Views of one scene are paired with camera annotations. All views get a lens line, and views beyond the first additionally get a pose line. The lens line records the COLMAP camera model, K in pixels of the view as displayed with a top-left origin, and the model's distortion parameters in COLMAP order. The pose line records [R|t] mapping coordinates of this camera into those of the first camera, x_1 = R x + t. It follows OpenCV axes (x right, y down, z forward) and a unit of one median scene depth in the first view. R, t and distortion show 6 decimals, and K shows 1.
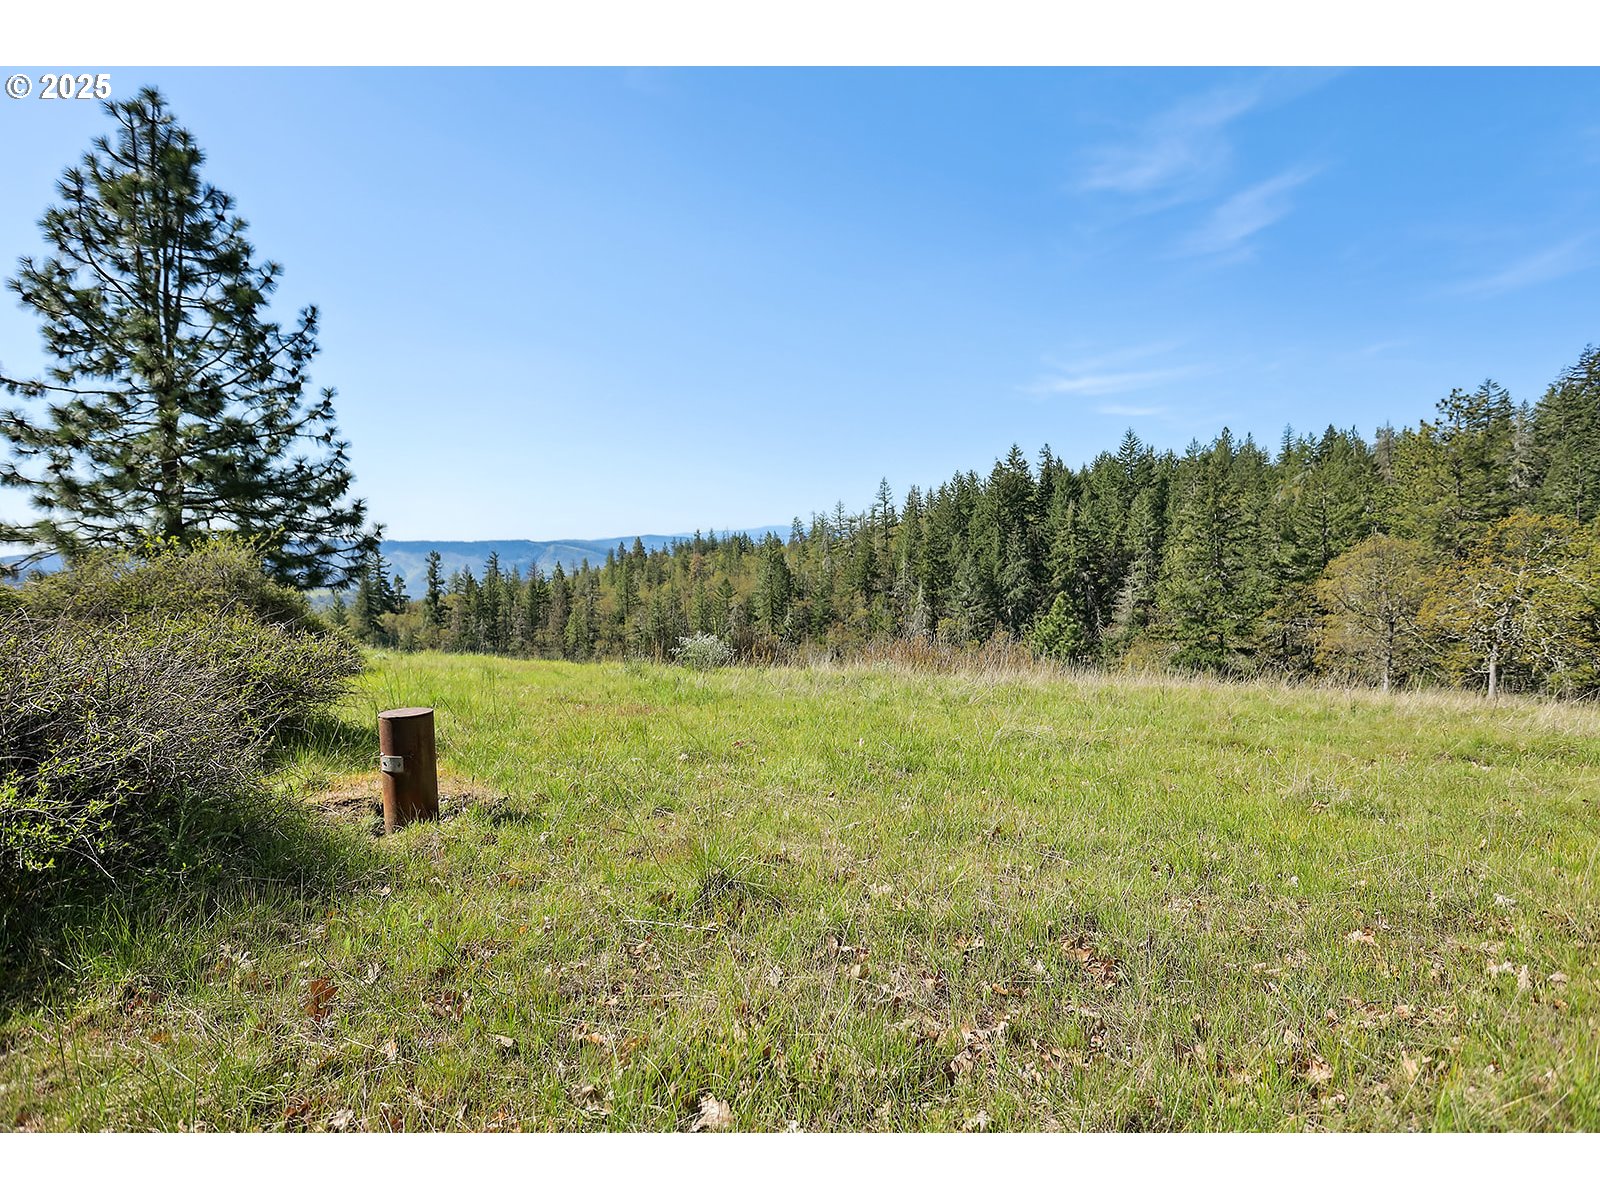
lens RADIAL K [[877.3, 0, 809.2], [0, 877.3, 593.9], [0, 0, 1]] dist [-0.004298, -0.000530]
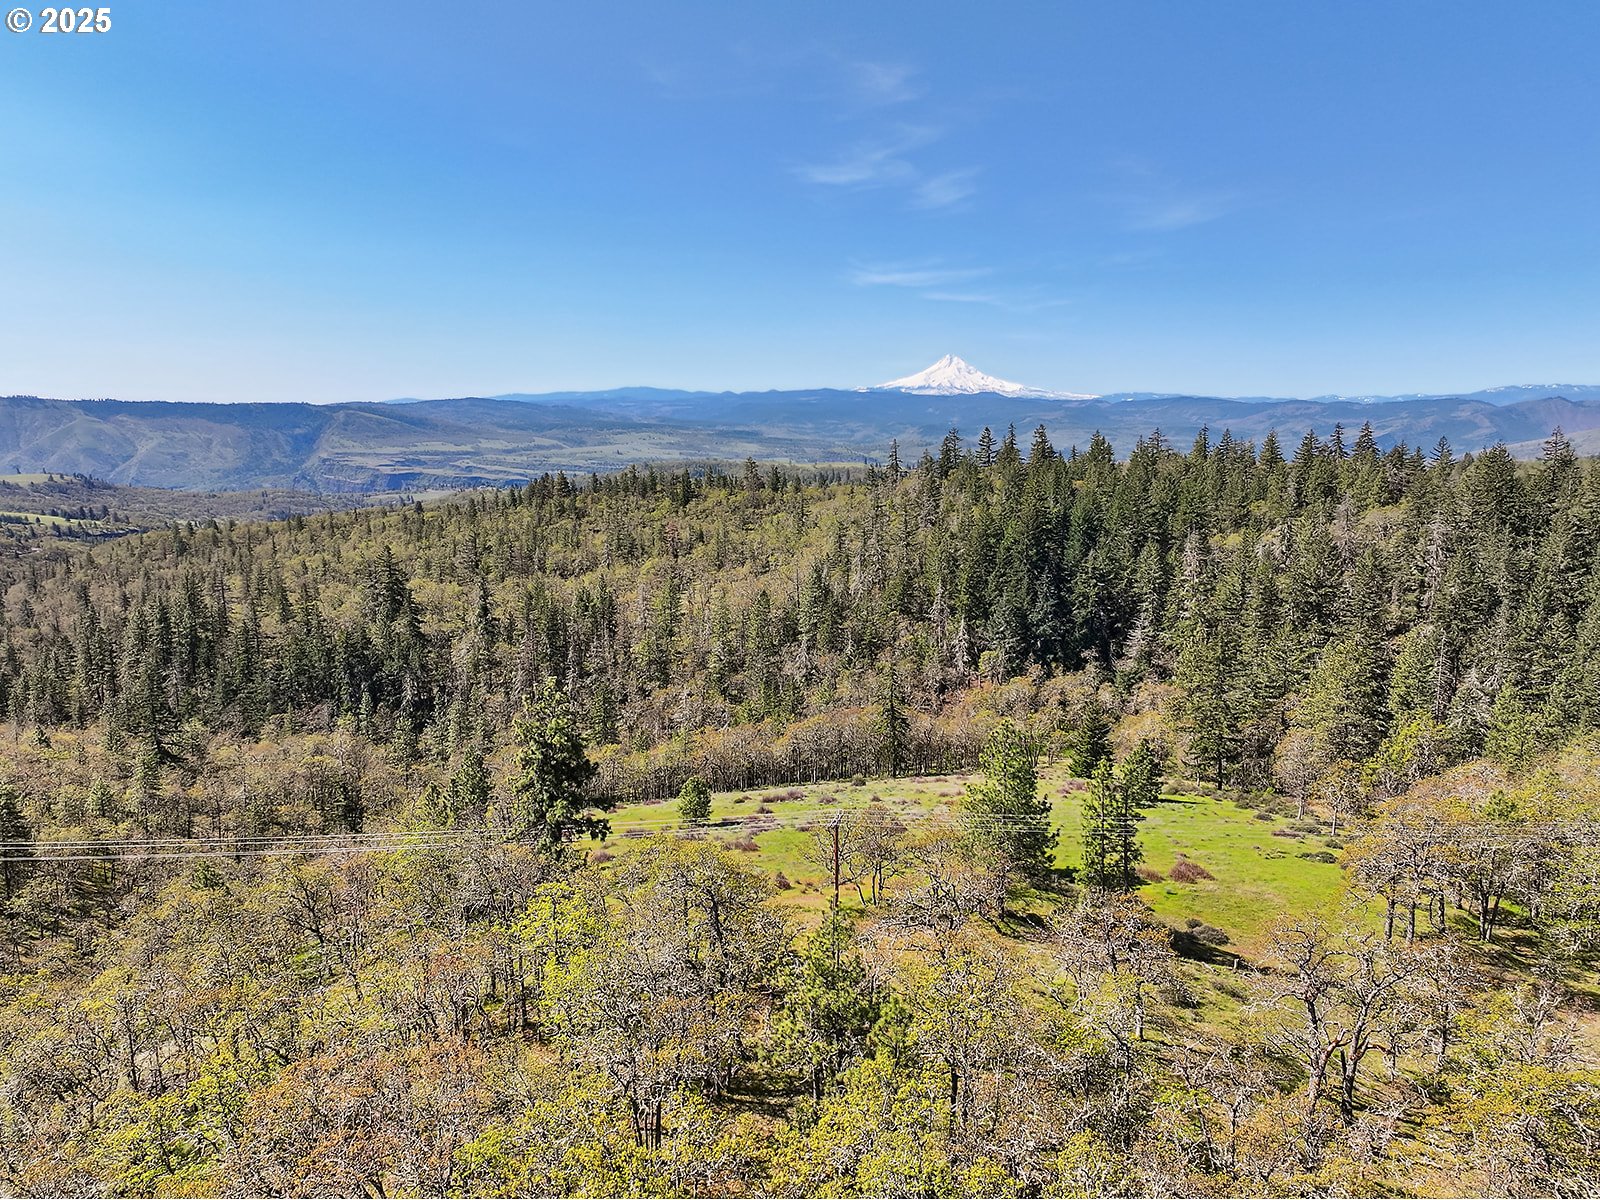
lens RADIAL K [[1139.0, 0, 807.5], [0, 1139.0, 593.4], [0, 0, 1]] dist [0.001500, 0.013952]
pose [[0.994176, 0.000418, 0.107764, -0.210815], [-0.011444, 0.994748, 0.101715, -0.171278], [-0.107156, -0.102356, 0.988960, -0.407638]]
